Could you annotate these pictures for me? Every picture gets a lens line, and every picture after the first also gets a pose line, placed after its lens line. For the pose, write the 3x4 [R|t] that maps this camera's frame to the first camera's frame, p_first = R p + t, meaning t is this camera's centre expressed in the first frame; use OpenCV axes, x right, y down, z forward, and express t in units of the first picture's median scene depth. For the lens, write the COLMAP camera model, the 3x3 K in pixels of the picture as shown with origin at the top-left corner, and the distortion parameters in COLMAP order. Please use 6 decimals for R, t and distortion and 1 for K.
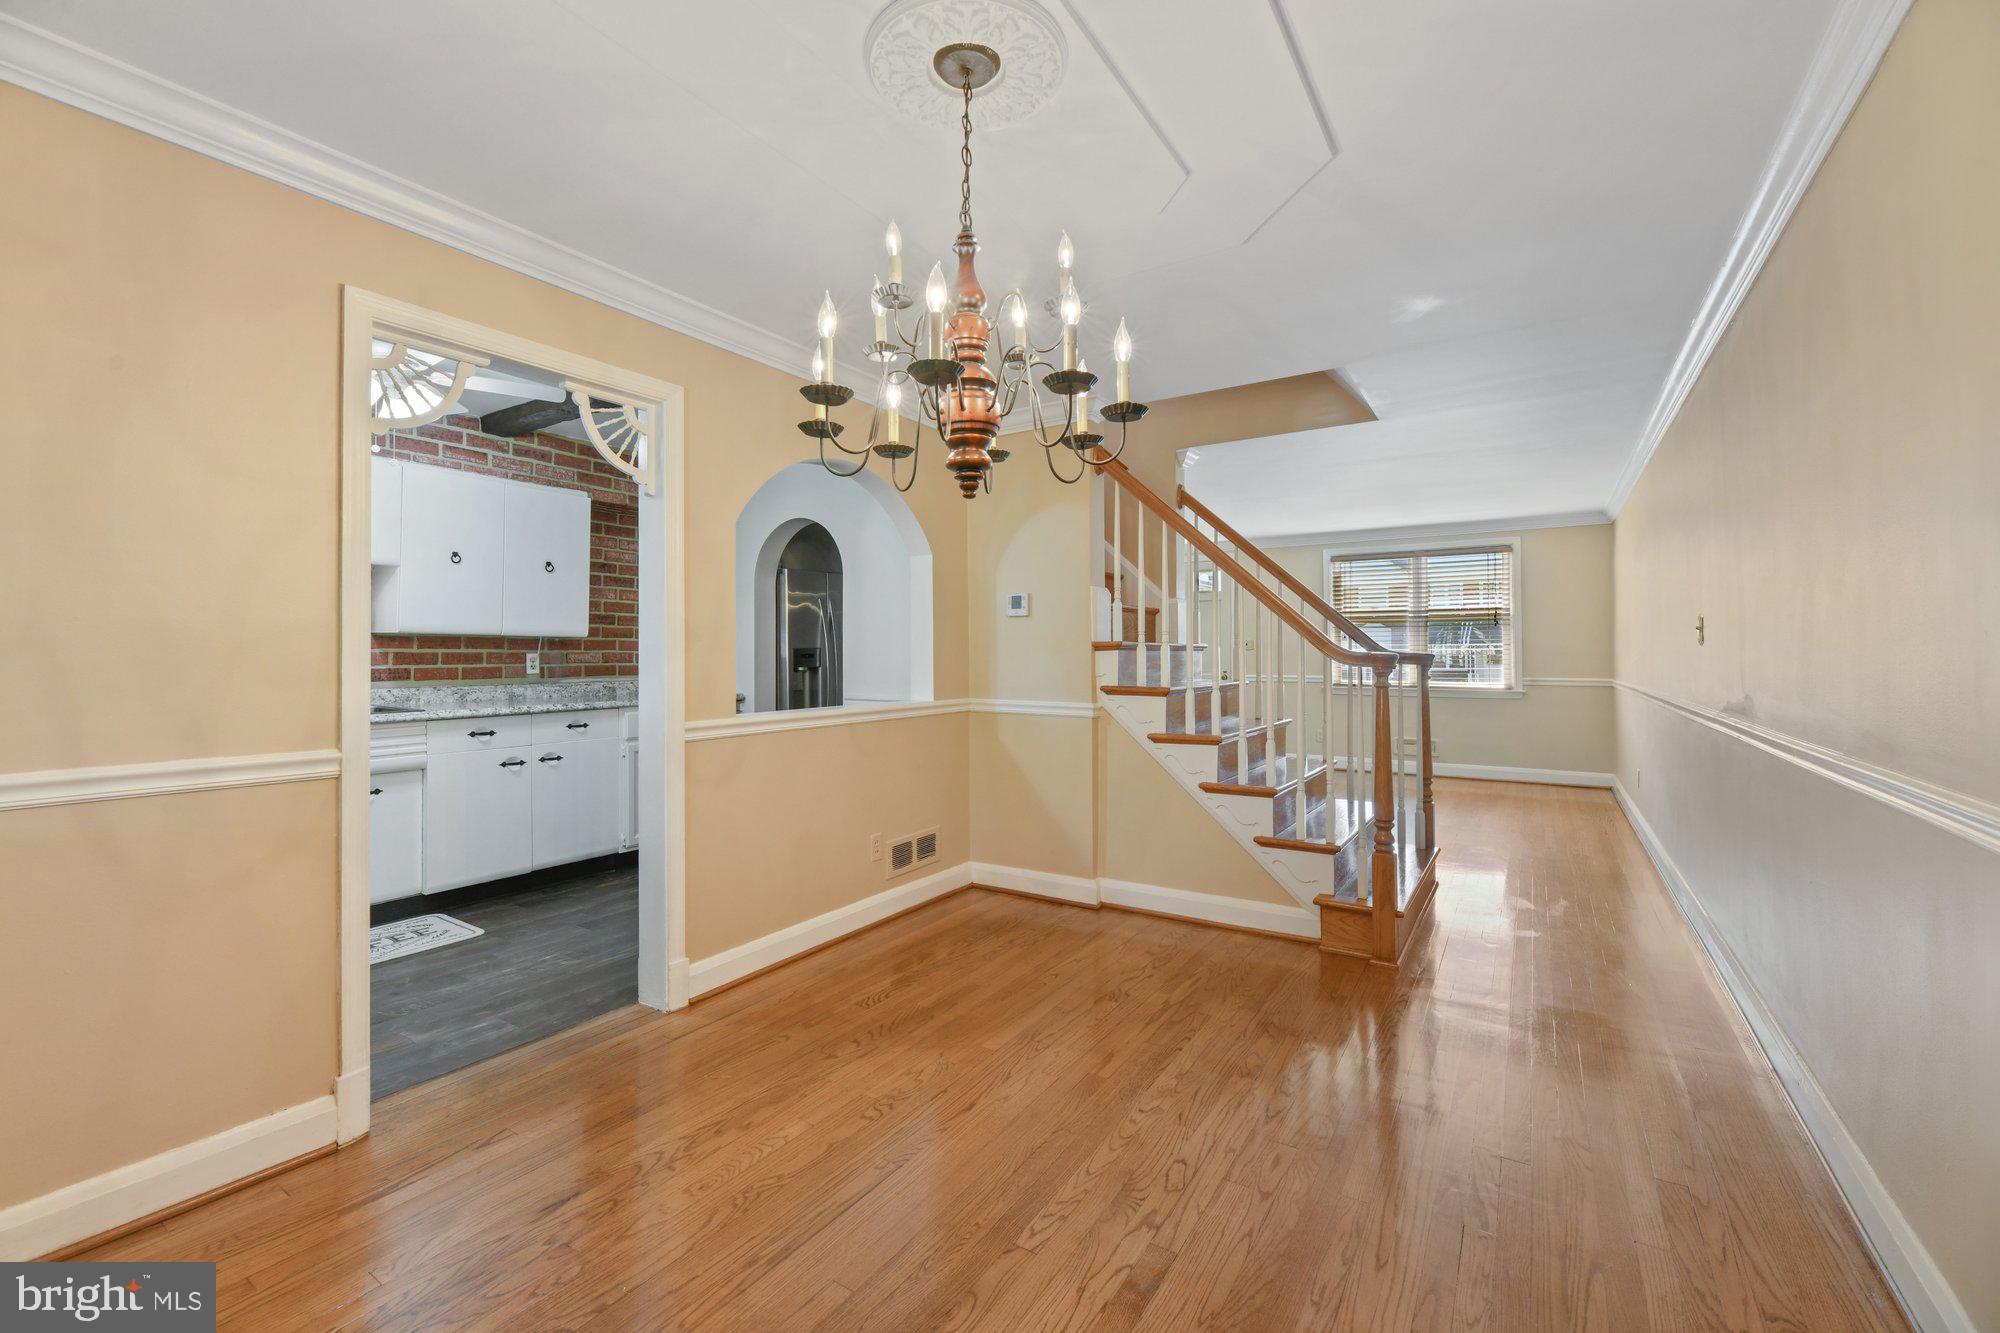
lens RADIAL K [[827.8, 0, 999.7], [0, 827.8, 653.9], [0, 0, 1]] dist [-0.000919, -0.002893]
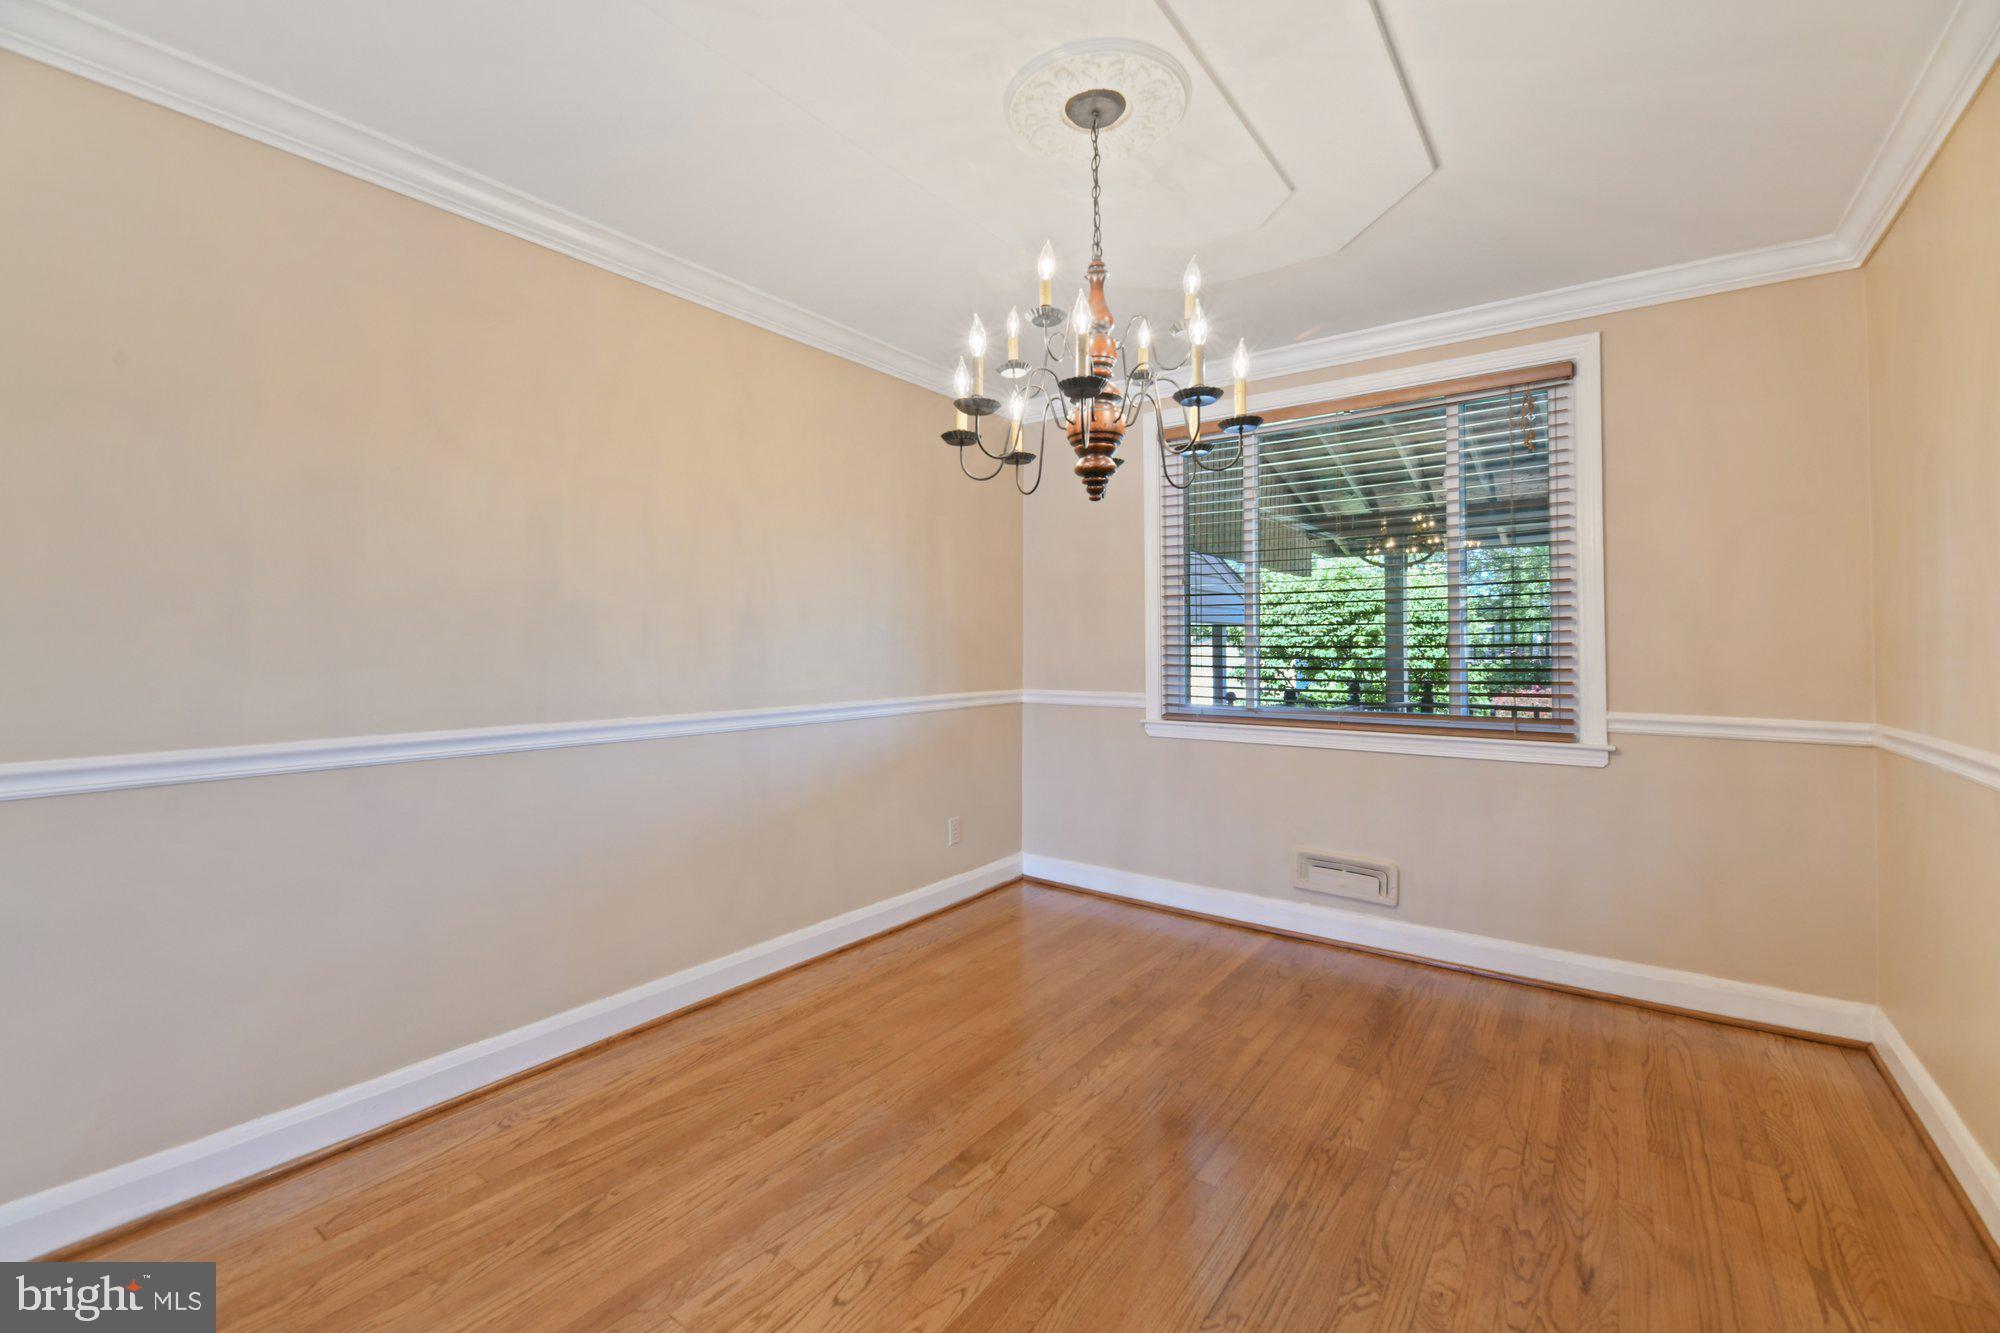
lens RADIAL K [[827.8, 0, 989.7], [0, 827.8, 644.8], [0, 0, 1]] dist [-0.000919, -0.002893]
pose [[-0.997108, 0.002068, 0.075973, 0.011287], [0.001942, 0.999997, -0.001728, 0.001973], [-0.075977, -0.001575, -0.997108, 1.037524]]
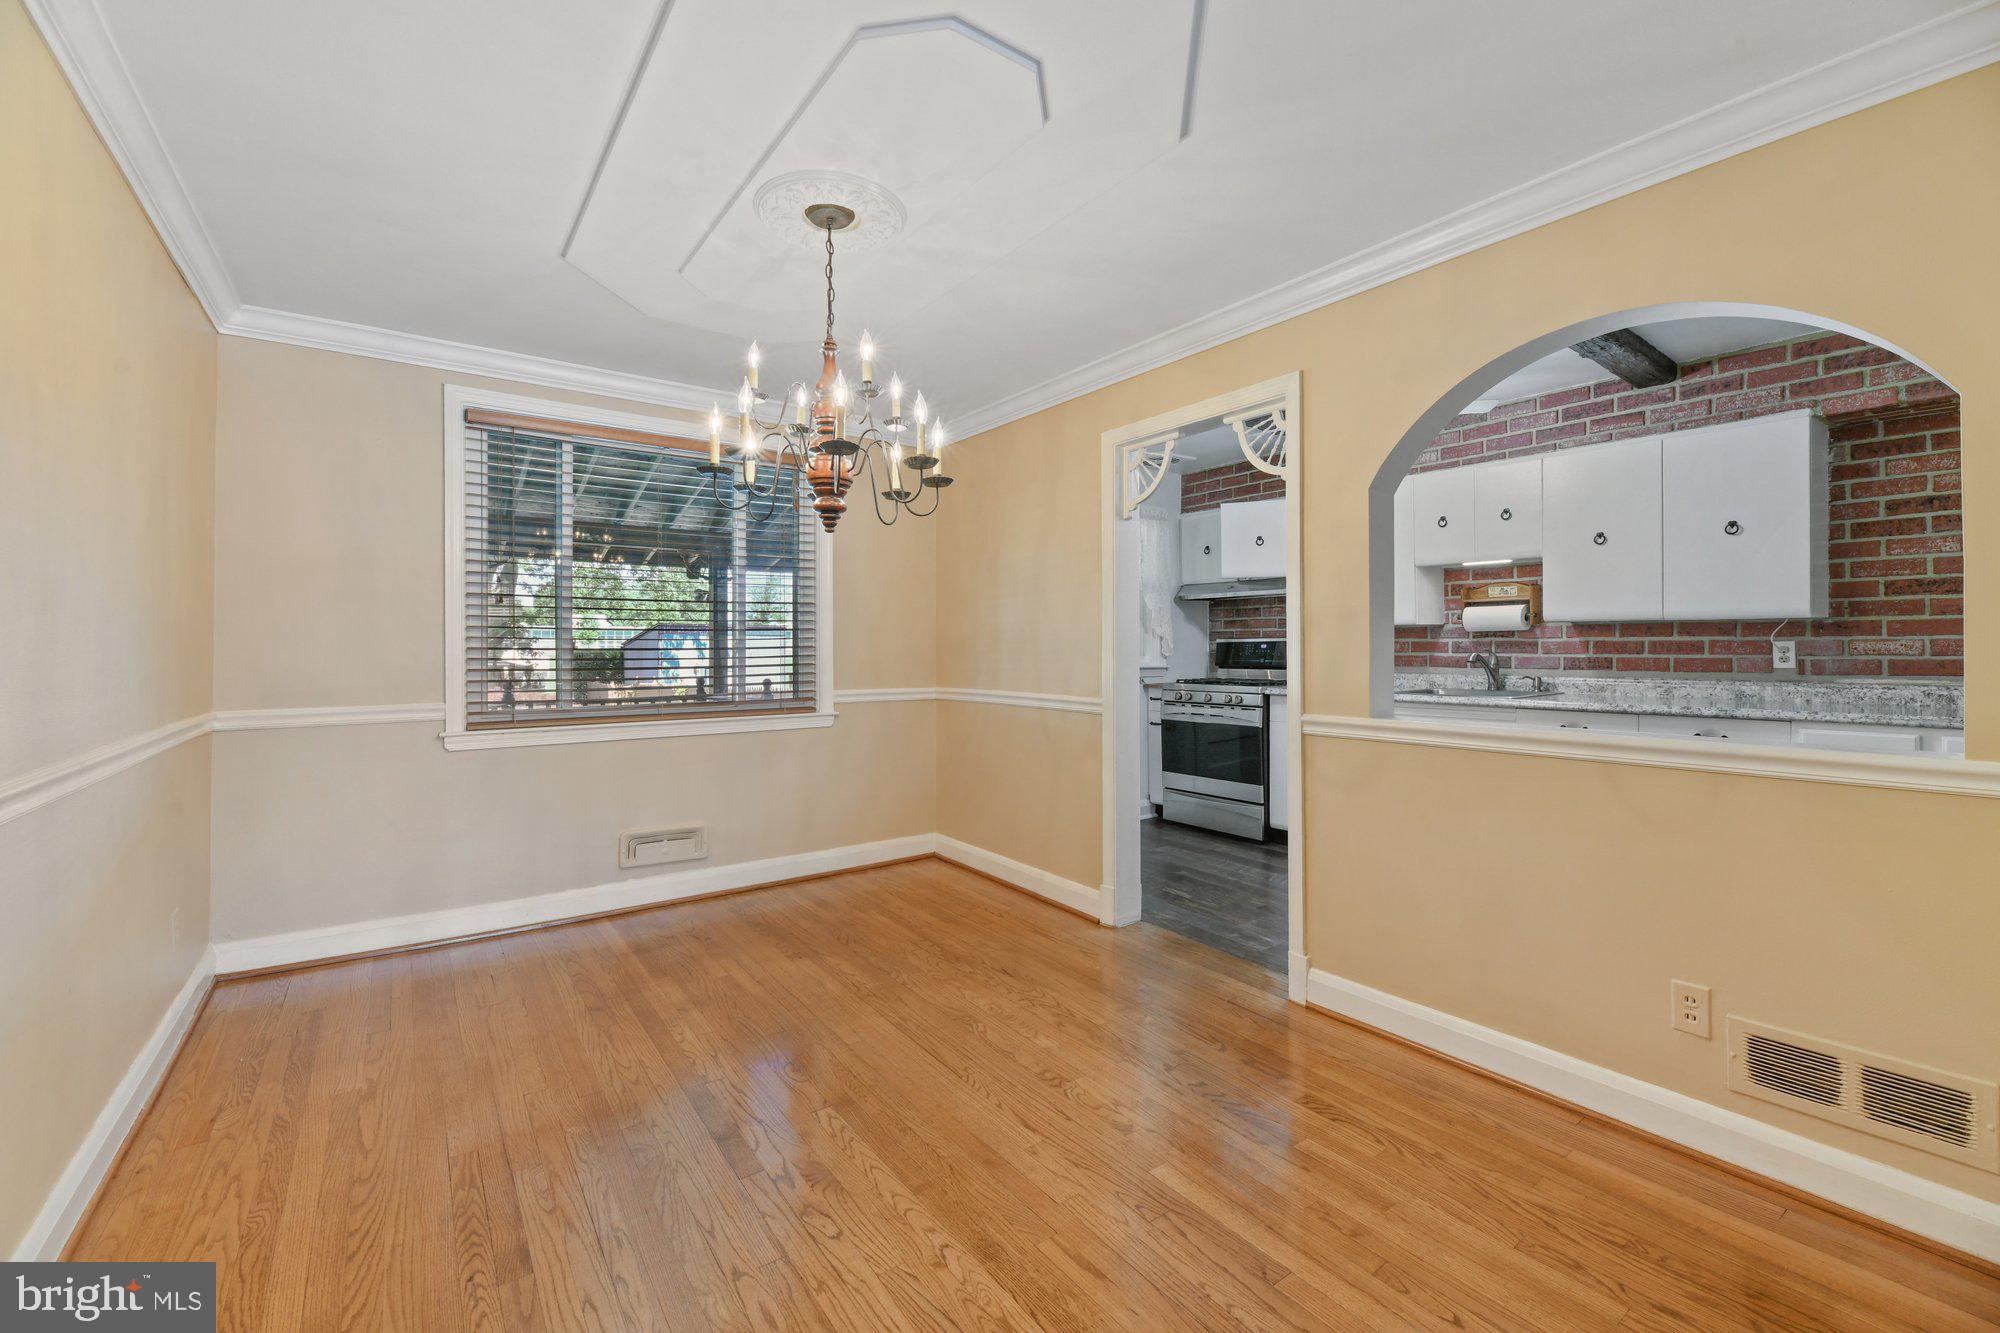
lens RADIAL K [[827.8, 0, 981.8], [0, 827.8, 650.6], [0, 0, 1]] dist [-0.000919, -0.002893]
pose [[-0.378070, 0.007951, -0.925743, 0.563525], [0.004291, 0.999967, 0.006837, -0.000344], [0.925767, -0.001387, -0.378092, 0.865853]]
